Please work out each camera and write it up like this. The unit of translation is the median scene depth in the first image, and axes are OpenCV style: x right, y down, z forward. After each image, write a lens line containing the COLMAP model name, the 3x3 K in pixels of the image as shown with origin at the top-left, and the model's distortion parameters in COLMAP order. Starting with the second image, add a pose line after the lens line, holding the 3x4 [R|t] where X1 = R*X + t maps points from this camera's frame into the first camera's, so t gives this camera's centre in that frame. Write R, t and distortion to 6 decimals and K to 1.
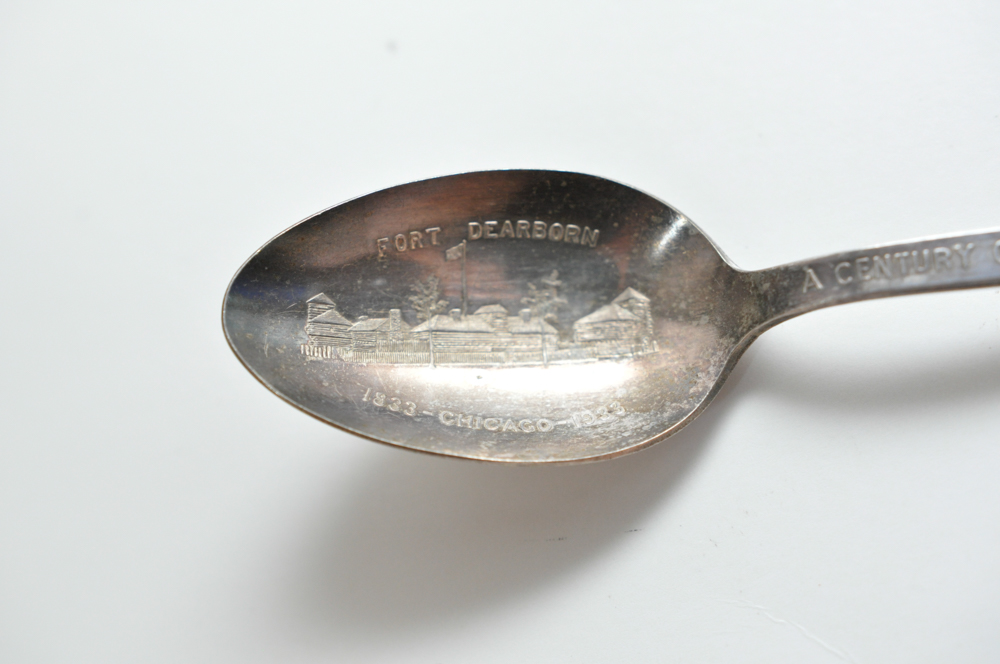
lens RADIAL K [[1511.8, 0, 501.1], [0, 1511.8, 349.7], [0, 0, 1]] dist [0.061913, 0.169993]
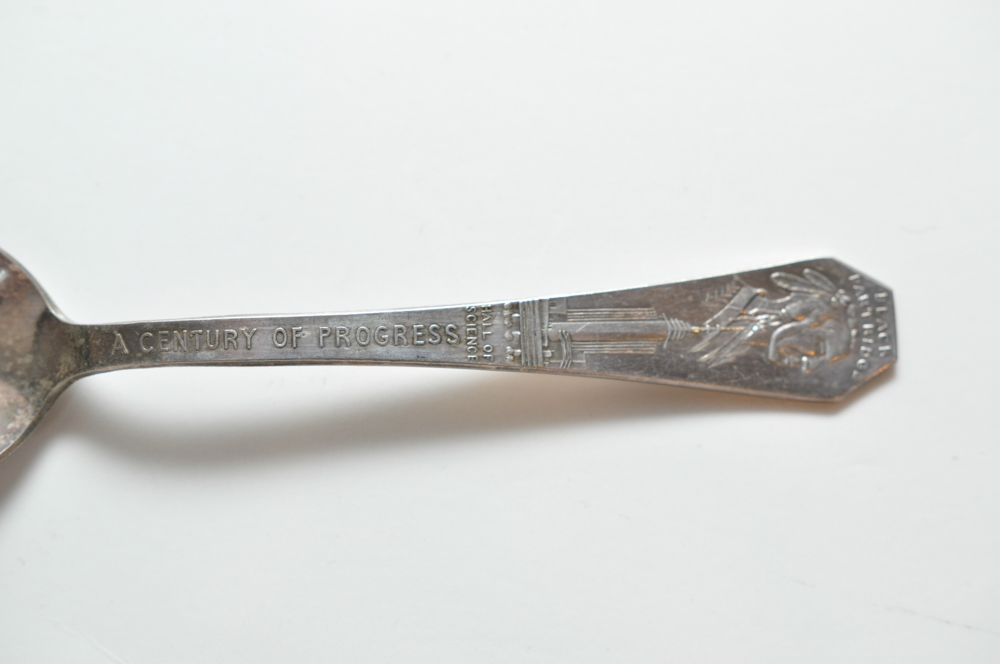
lens RADIAL K [[1511.8, 0, 501.1], [0, 1511.8, 349.7], [0, 0, 1]] dist [0.061913, 0.169993]
pose [[0.948840, 0.041943, 0.312958, 0.115644], [-0.092146, 0.984777, 0.147392, -0.224736], [-0.302011, -0.168689, 0.938261, -0.141180]]
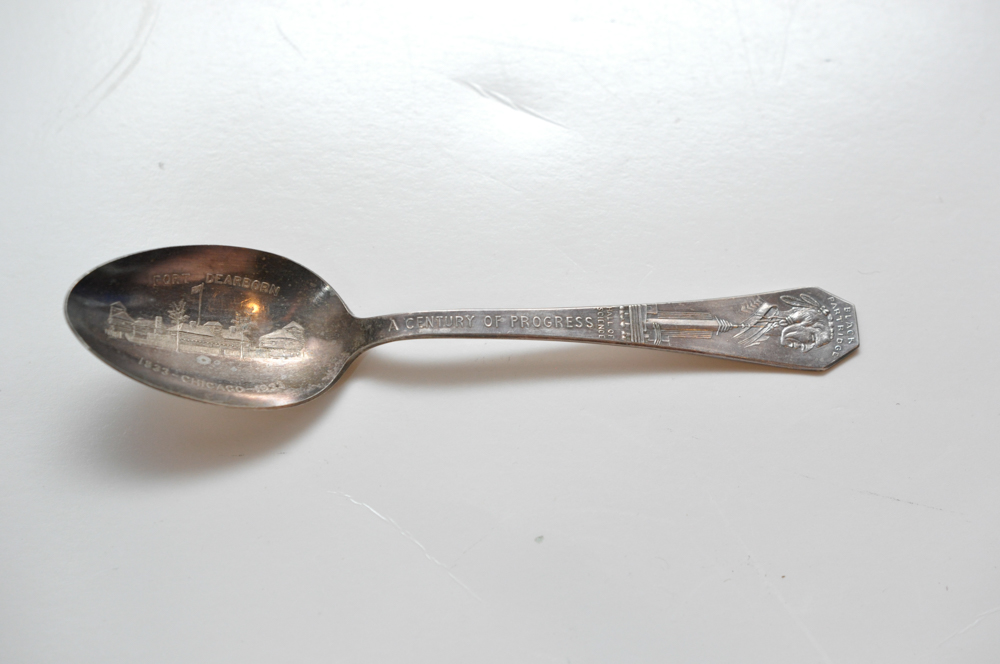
lens RADIAL K [[1511.8, 0, 501.1], [0, 1511.8, 349.7], [0, 0, 1]] dist [0.061913, 0.169993]
pose [[0.953187, 0.117469, 0.278630, -0.184559], [-0.095094, 0.991156, -0.092552, 0.141658], [-0.287038, 0.061724, 0.955929, -0.819741]]
